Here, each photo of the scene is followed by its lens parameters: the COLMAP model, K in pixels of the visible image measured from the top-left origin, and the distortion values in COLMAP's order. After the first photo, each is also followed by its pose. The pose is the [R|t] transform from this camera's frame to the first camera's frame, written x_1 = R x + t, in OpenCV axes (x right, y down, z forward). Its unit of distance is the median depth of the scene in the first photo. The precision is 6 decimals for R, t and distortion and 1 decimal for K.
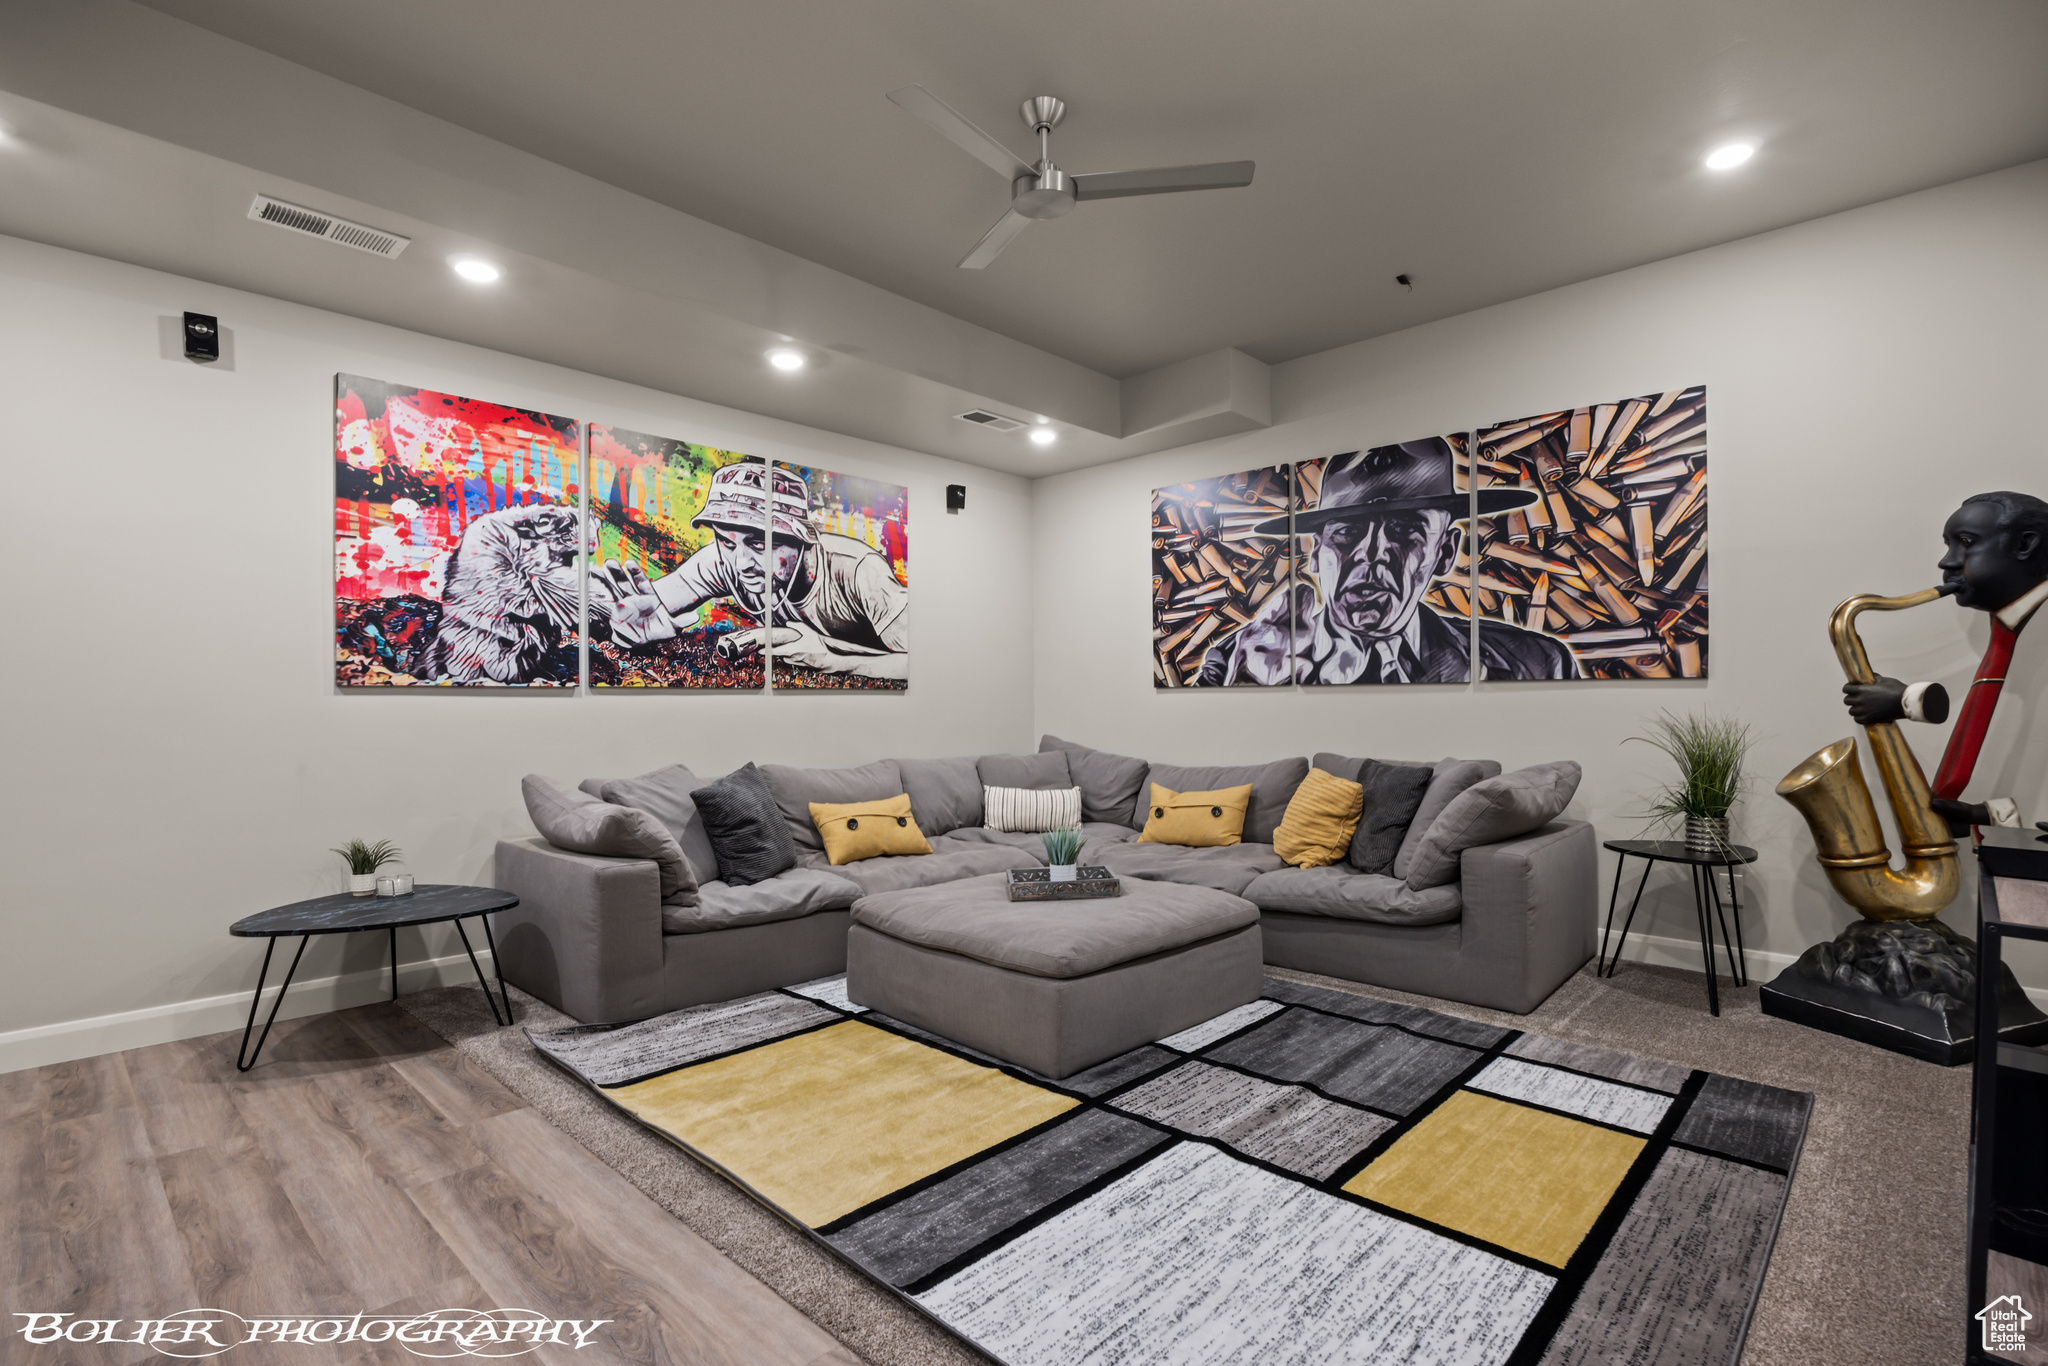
lens RADIAL K [[967.5, 0, 1025.4], [0, 967.5, 691.1], [0, 0, 1]] dist [-0.015500, -0.000732]
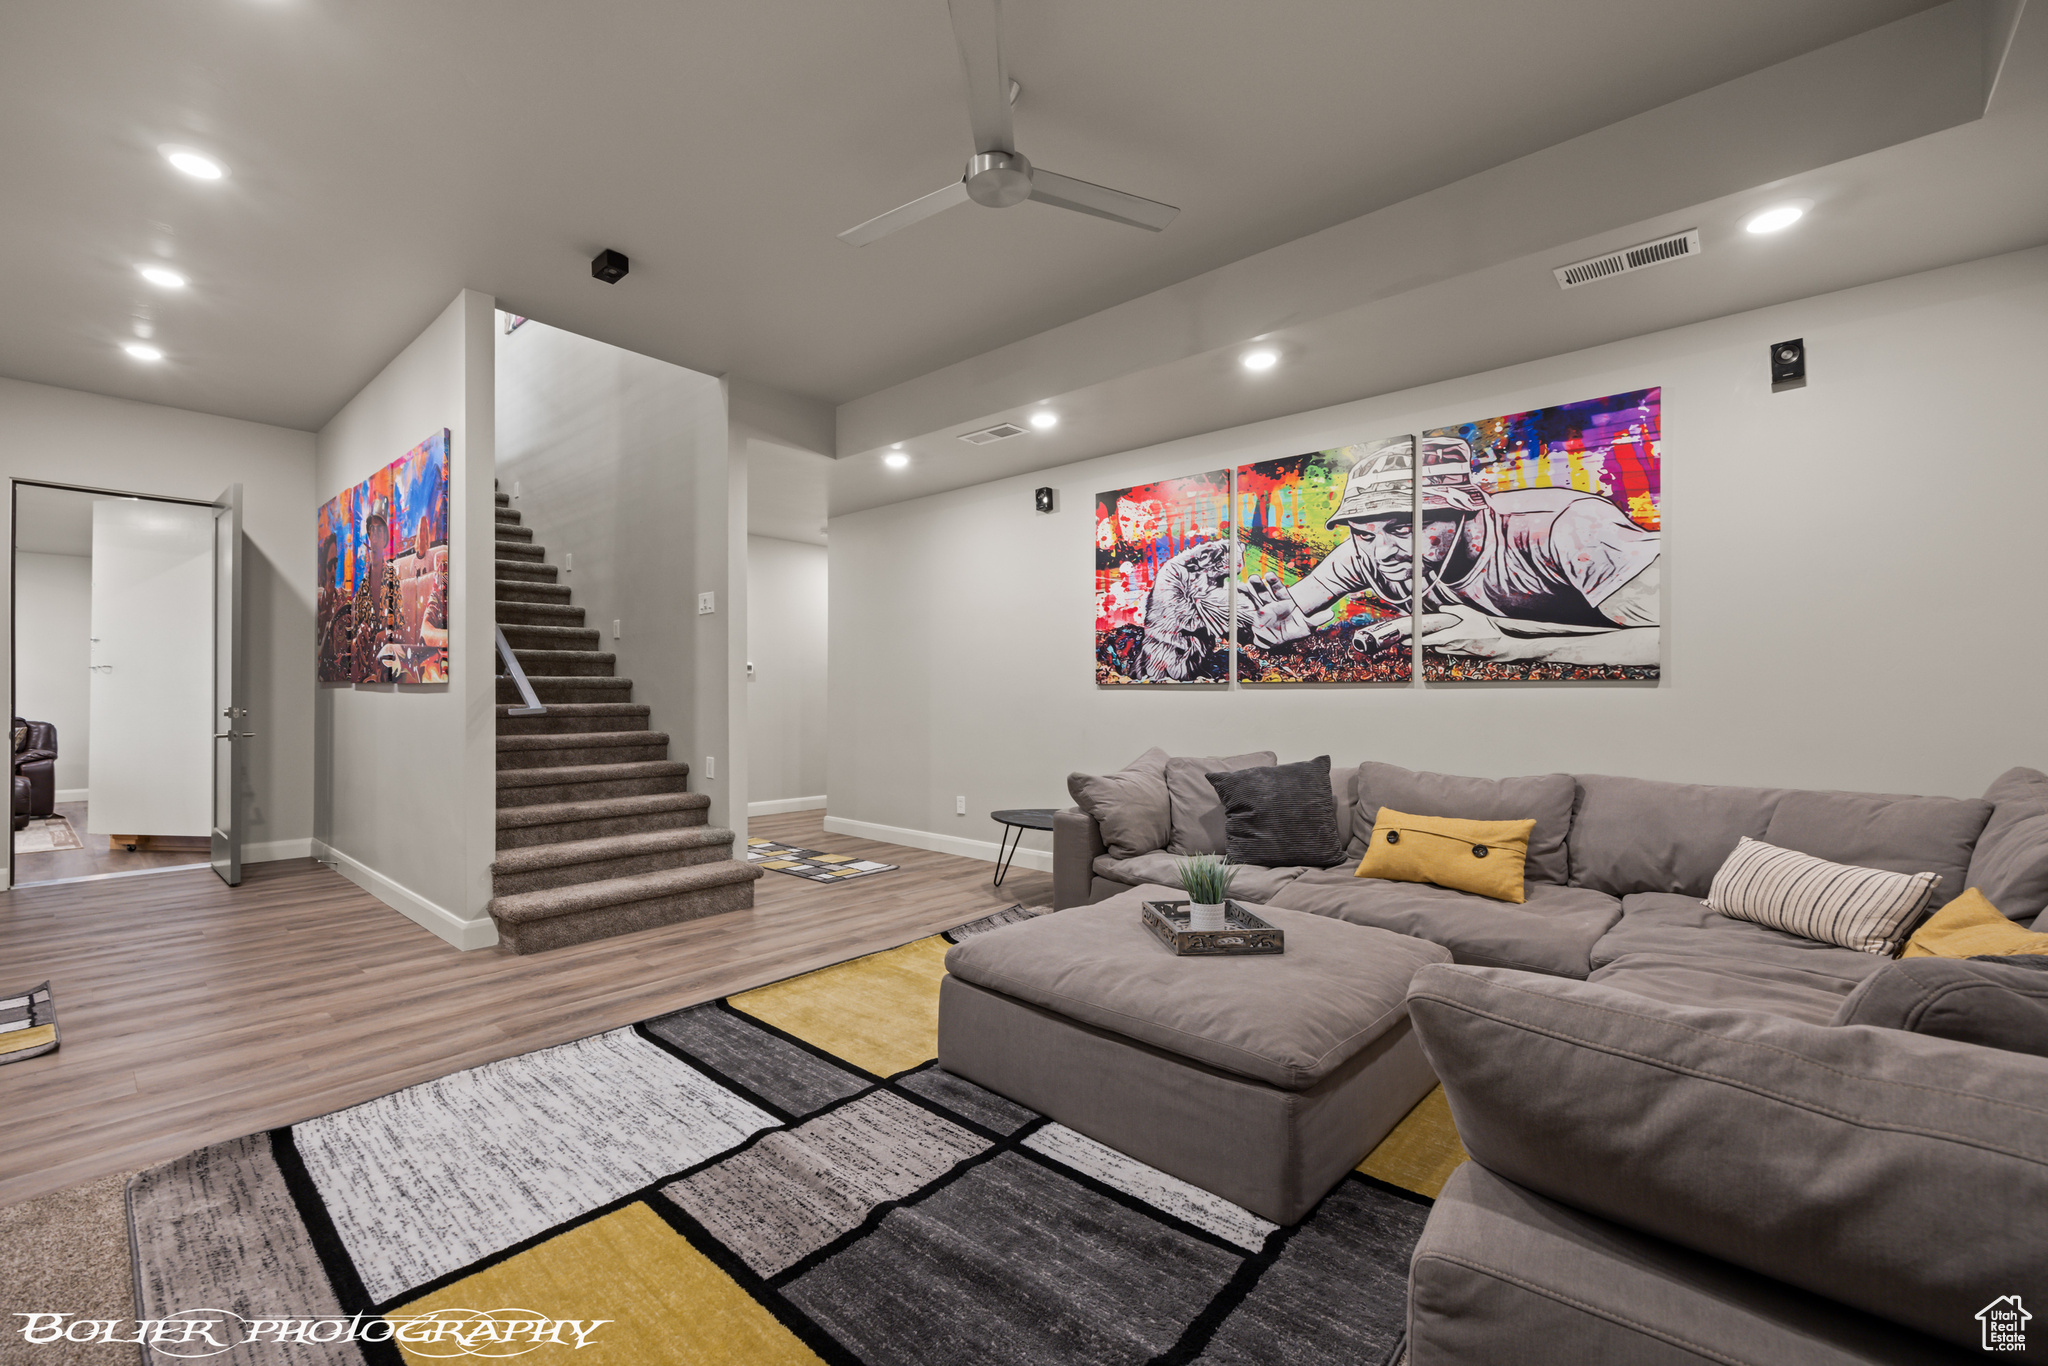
lens RADIAL K [[841.5, 0, 1027.1], [0, 841.5, 686.6], [0, 0, 1]] dist [-0.001372, 0.000184]
pose [[0.038371, -0.004058, -0.999255, 0.607718], [0.008541, 0.999957, -0.003733, 0.002372], [0.999227, -0.008391, 0.038404, 0.693424]]
